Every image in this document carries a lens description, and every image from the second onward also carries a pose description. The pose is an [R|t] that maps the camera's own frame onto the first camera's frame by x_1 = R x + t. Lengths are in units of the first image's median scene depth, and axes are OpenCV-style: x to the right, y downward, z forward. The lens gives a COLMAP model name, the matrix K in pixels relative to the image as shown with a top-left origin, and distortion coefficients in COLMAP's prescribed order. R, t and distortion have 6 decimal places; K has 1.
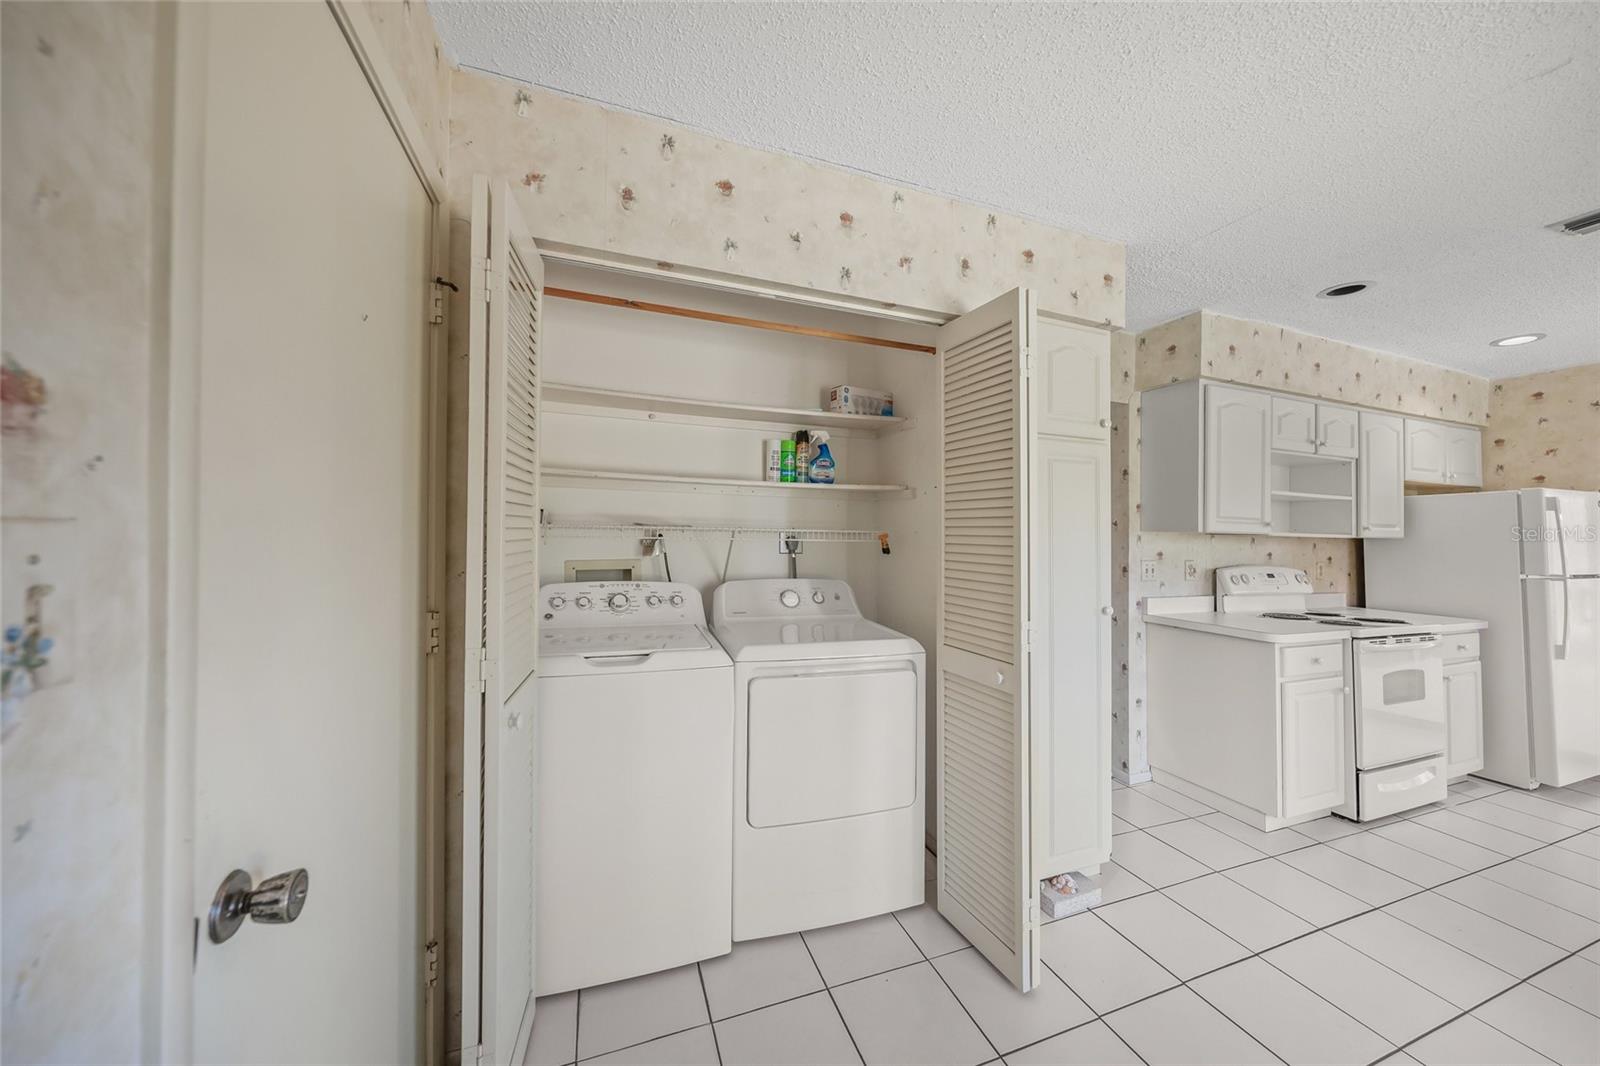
lens RADIAL K [[549.4, 0, 800.3], [0, 549.4, 532.2], [0, 0, 1]] dist [-0.002317, 0.000105]
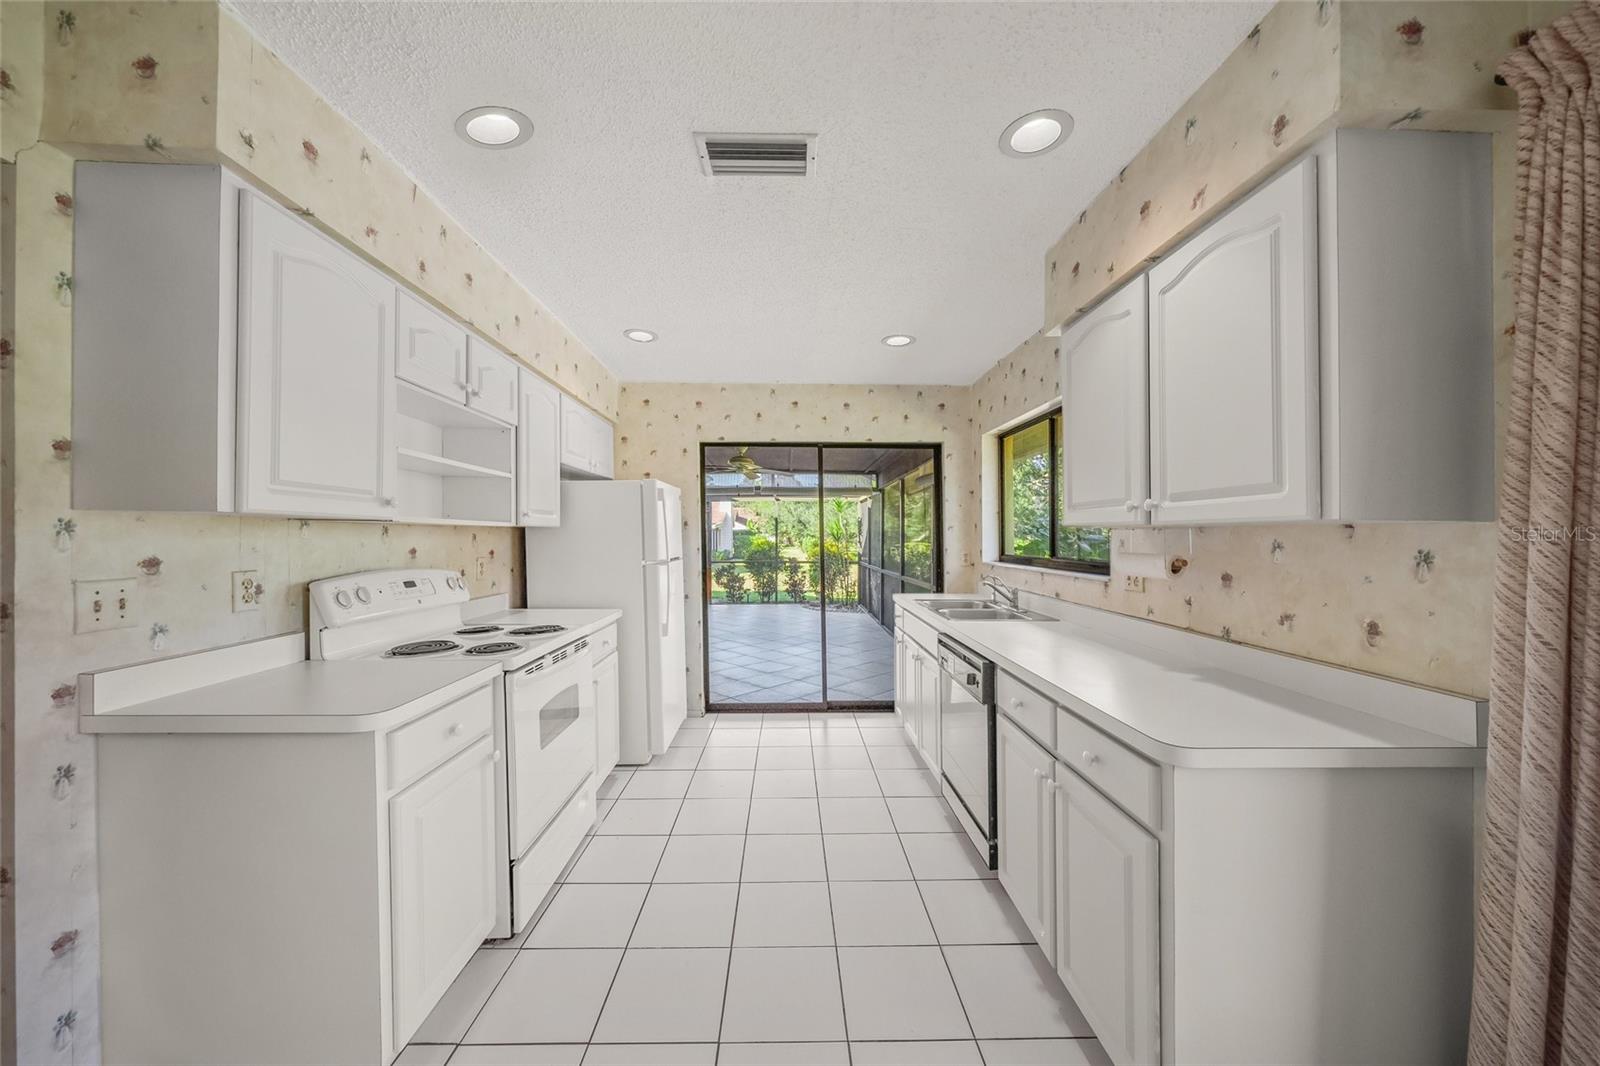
lens RADIAL K [[549.4, 0, 798.6], [0, 549.4, 531.0], [0, 0, 1]] dist [-0.002317, 0.000105]
pose [[0.321997, -0.008502, 0.946703, 0.412100], [-0.003424, 0.999943, 0.010145, 0.008491], [-0.946735, -0.006508, 0.321949, 0.373627]]
